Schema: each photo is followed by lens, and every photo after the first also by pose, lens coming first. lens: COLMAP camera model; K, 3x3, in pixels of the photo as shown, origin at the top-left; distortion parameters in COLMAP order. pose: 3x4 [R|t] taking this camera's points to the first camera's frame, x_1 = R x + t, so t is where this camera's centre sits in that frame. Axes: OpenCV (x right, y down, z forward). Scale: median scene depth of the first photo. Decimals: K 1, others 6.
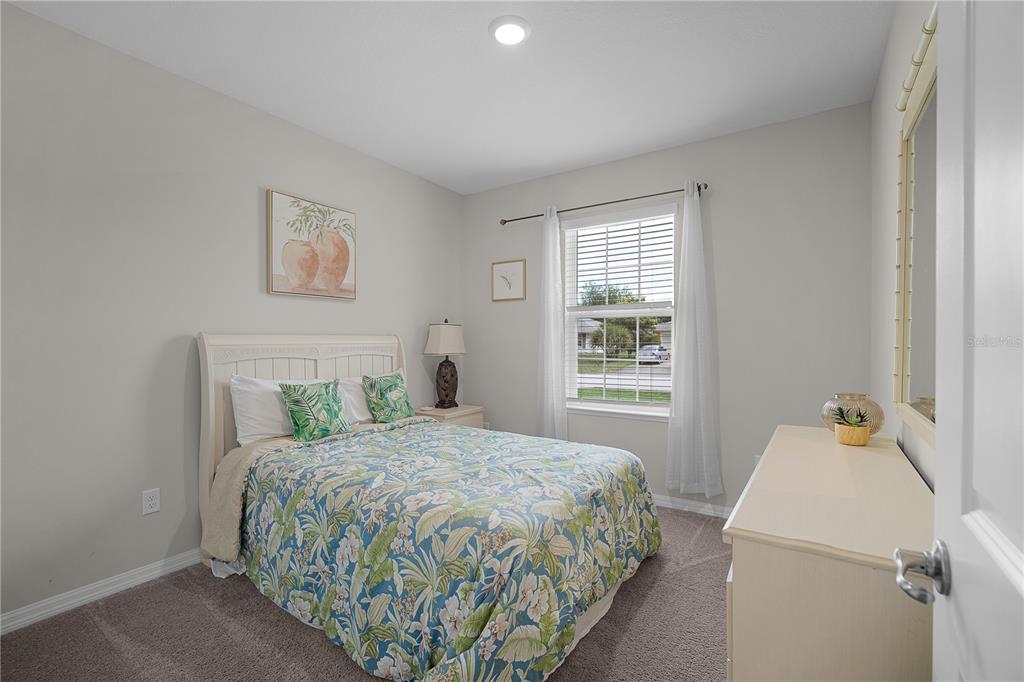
lens RADIAL K [[467.6, 0, 504.8], [0, 467.6, 342.1], [0, 0, 1]] dist [0.003667, 0.001254]
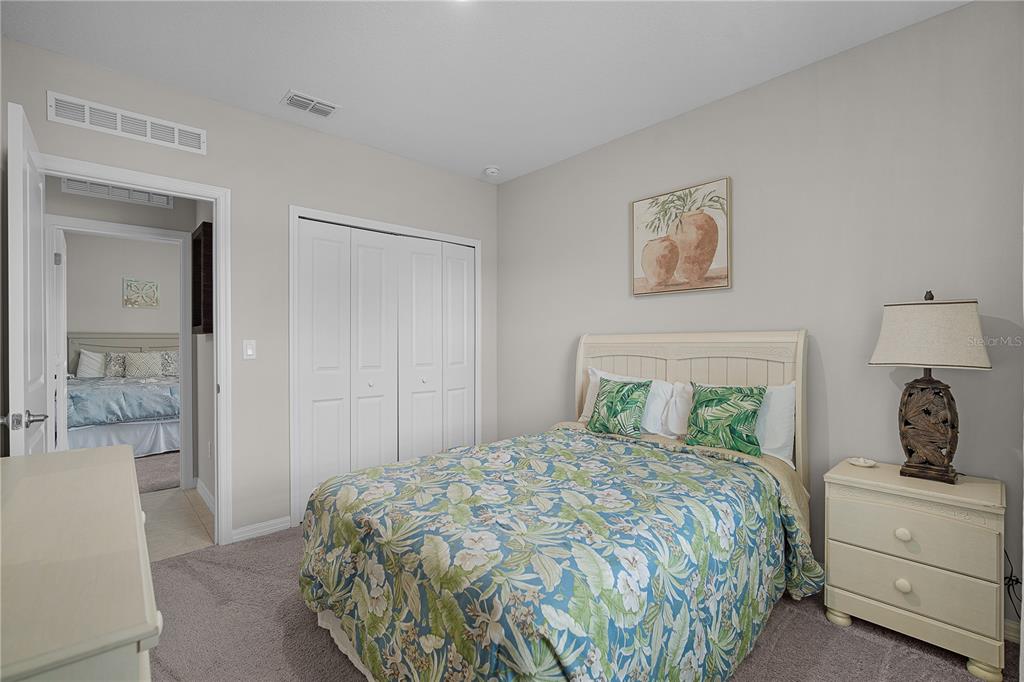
lens RADIAL K [[467.6, 0, 503.3], [0, 467.6, 343.5], [0, 0, 1]] dist [0.003667, 0.001254]
pose [[-0.258446, 0.005967, -0.966007, 0.581408], [0.001407, 0.999982, 0.005801, -0.000589], [0.966025, 0.000140, -0.258450, 0.904754]]
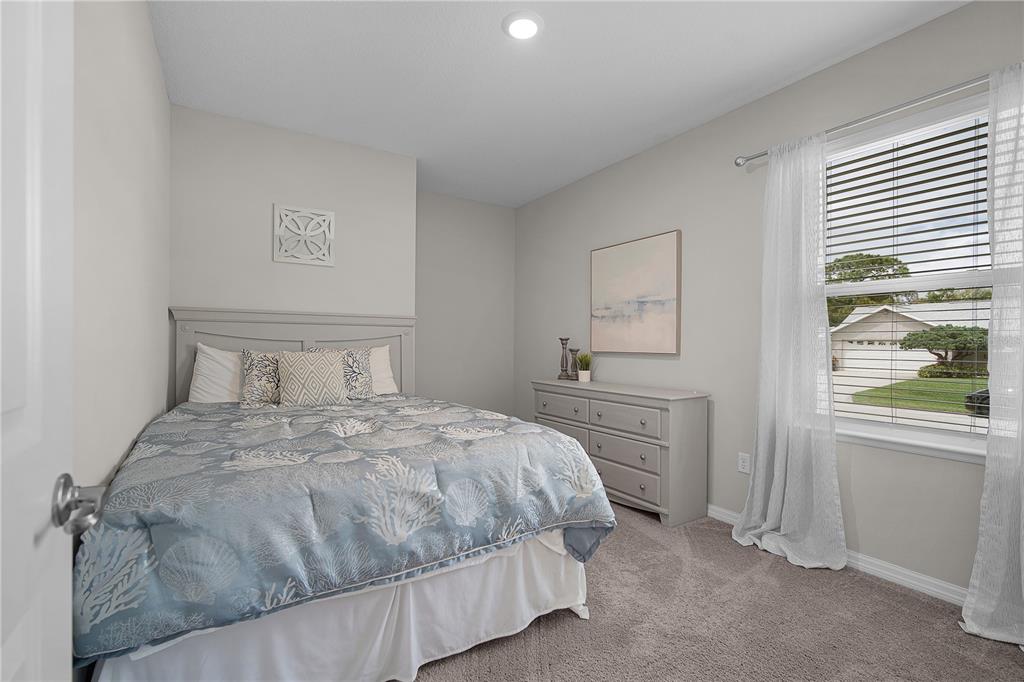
lens RADIAL K [[467.6, 0, 505.2], [0, 467.6, 346.2], [0, 0, 1]] dist [0.003667, 0.001254]
pose [[-0.421364, 0.003781, -0.906884, 0.409737], [-0.004948, 0.999967, 0.006468, 0.005503], [0.906878, 0.007213, -0.421331, 0.649570]]
